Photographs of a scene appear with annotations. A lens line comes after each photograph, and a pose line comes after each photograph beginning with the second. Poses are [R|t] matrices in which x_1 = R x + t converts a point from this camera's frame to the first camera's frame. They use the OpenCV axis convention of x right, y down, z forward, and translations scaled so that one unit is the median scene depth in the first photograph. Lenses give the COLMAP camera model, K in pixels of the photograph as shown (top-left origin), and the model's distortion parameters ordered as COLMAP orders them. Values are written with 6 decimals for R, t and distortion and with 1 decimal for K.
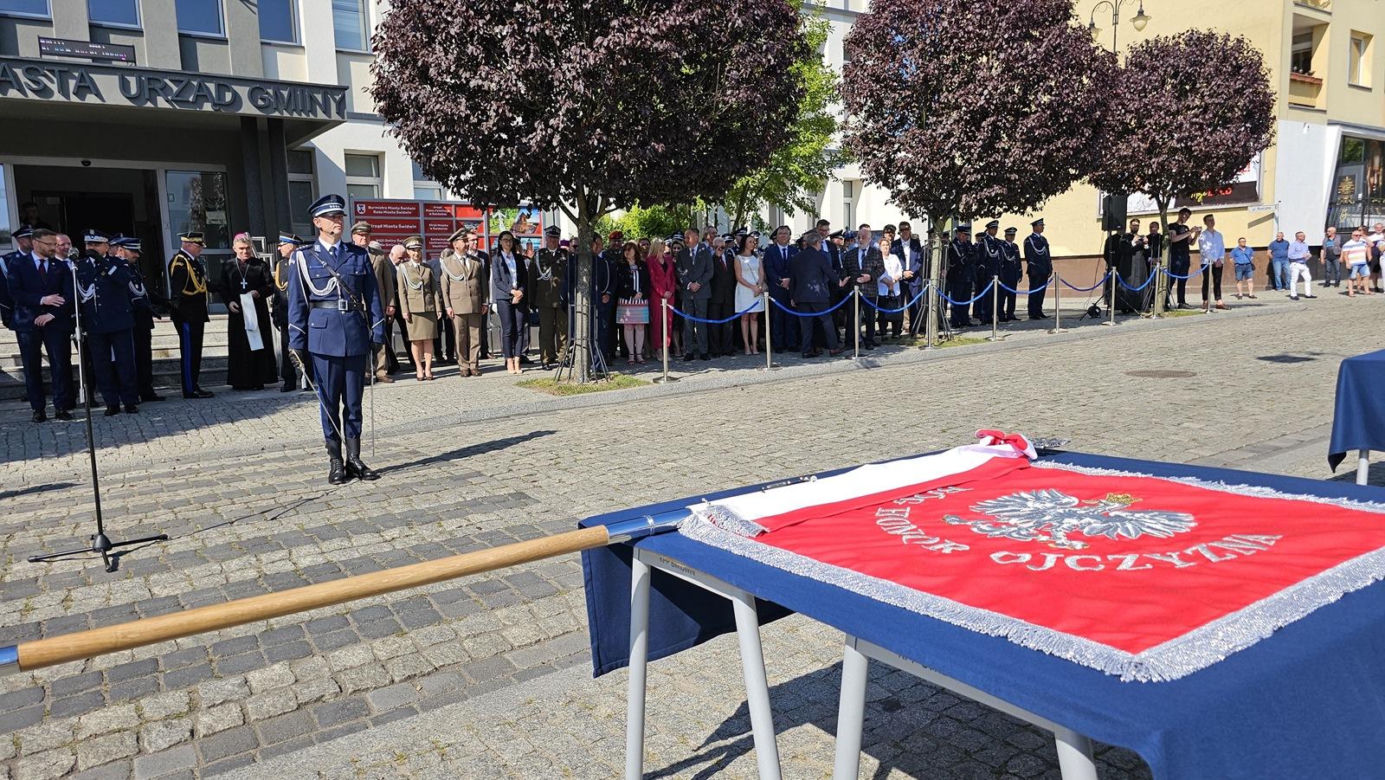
lens RADIAL K [[929.1, 0, 705.8], [0, 929.1, 396.5], [0, 0, 1]] dist [0.055479, -0.047684]
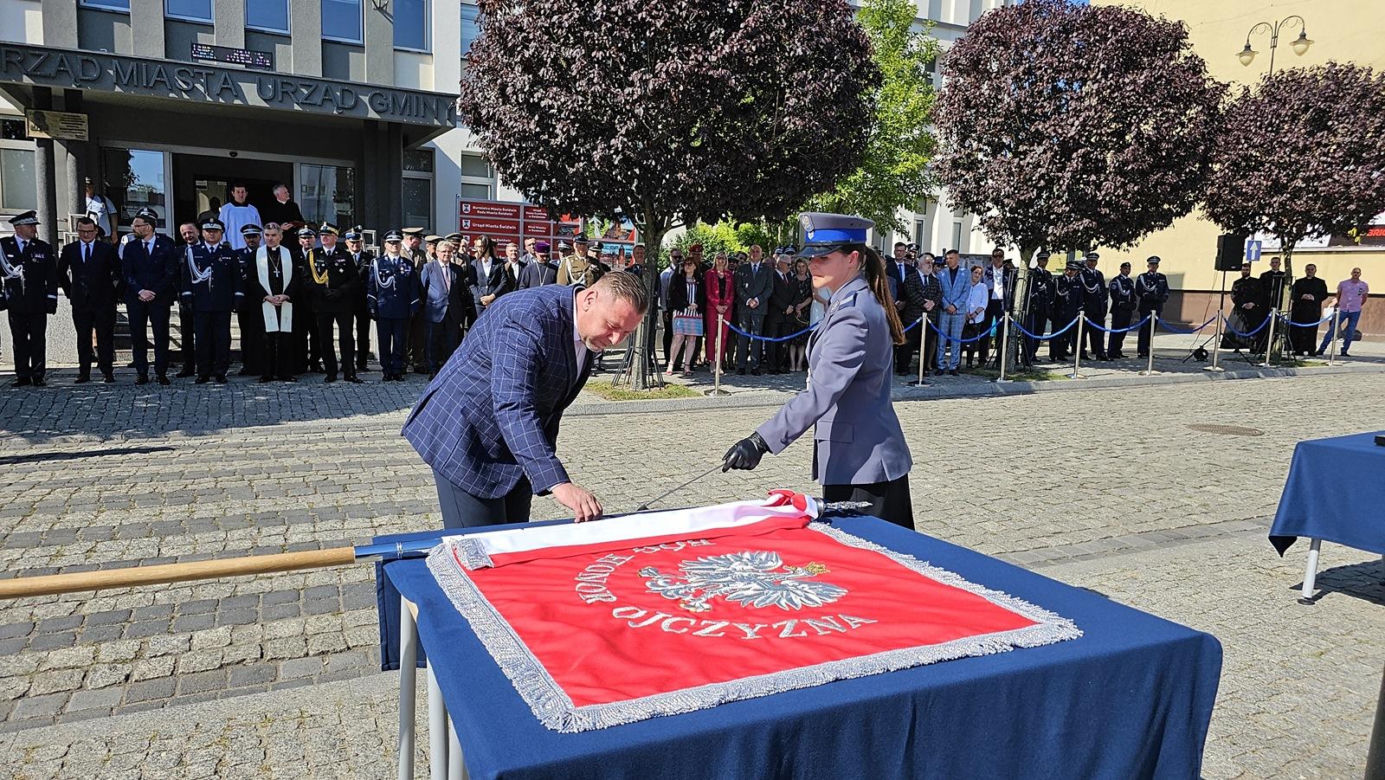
lens RADIAL K [[929.1, 0, 692.9], [0, 929.1, 394.4], [0, 0, 1]] dist [0.055479, -0.047684]
pose [[0.986099, 0.081600, -0.144745, 0.073860], [-0.082225, 0.996612, 0.001670, -0.014345], [0.144390, 0.010255, 0.989468, -0.018426]]
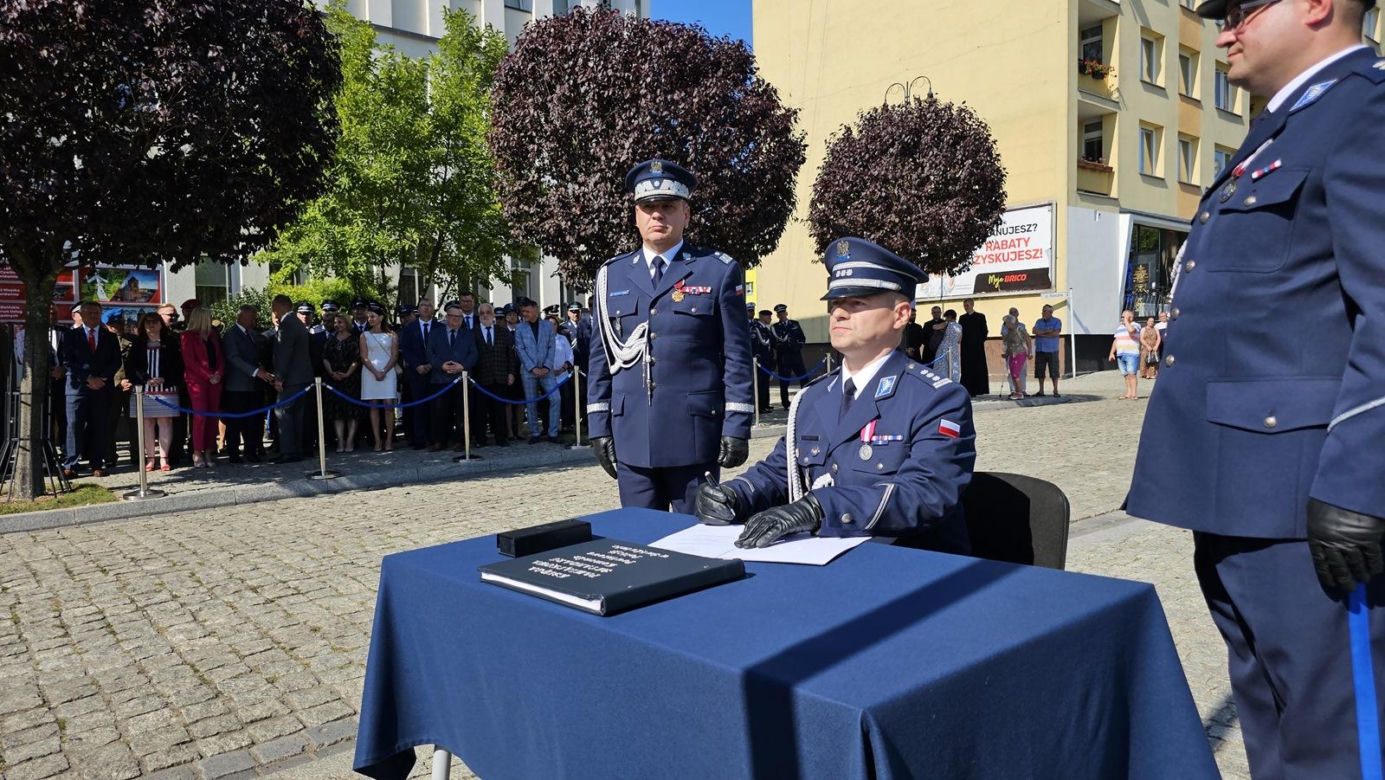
lens RADIAL K [[929.1, 0, 669.9], [0, 929.1, 399.4], [0, 0, 1]] dist [0.055479, -0.047684]
pose [[0.997038, 0.007896, 0.076500, 0.291606], [-0.001495, 0.996517, -0.083372, -0.028678], [-0.076892, 0.083011, 0.993578, 0.193965]]
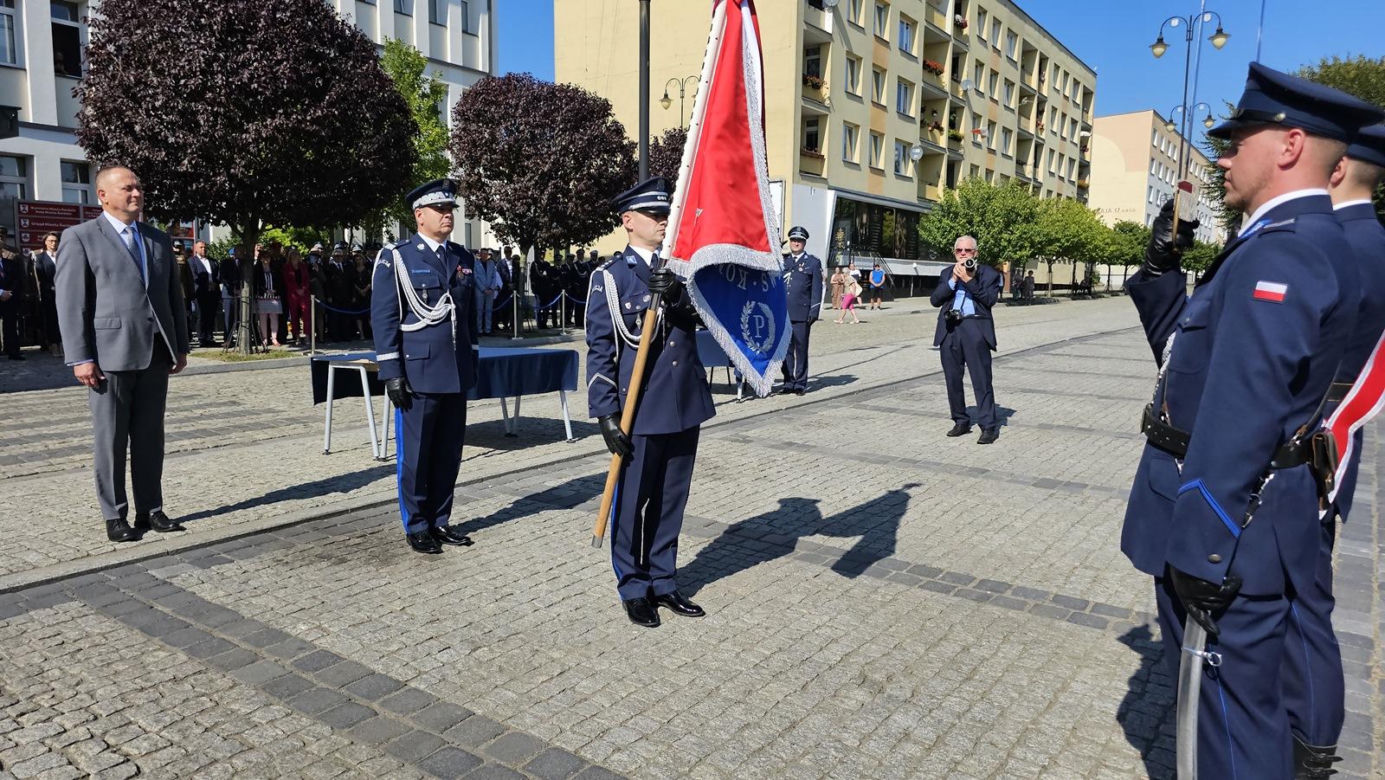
lens RADIAL K [[927.5, 0, 689.1], [0, 927.5, 390.0], [0, 0, 1]] dist [0.052359, -0.051753]
pose [[0.935777, 0.002065, 0.352588, -0.008573], [0.003474, 0.999880, -0.015076, 0.054857], [-0.352576, 0.015332, 0.935657, -0.459650]]
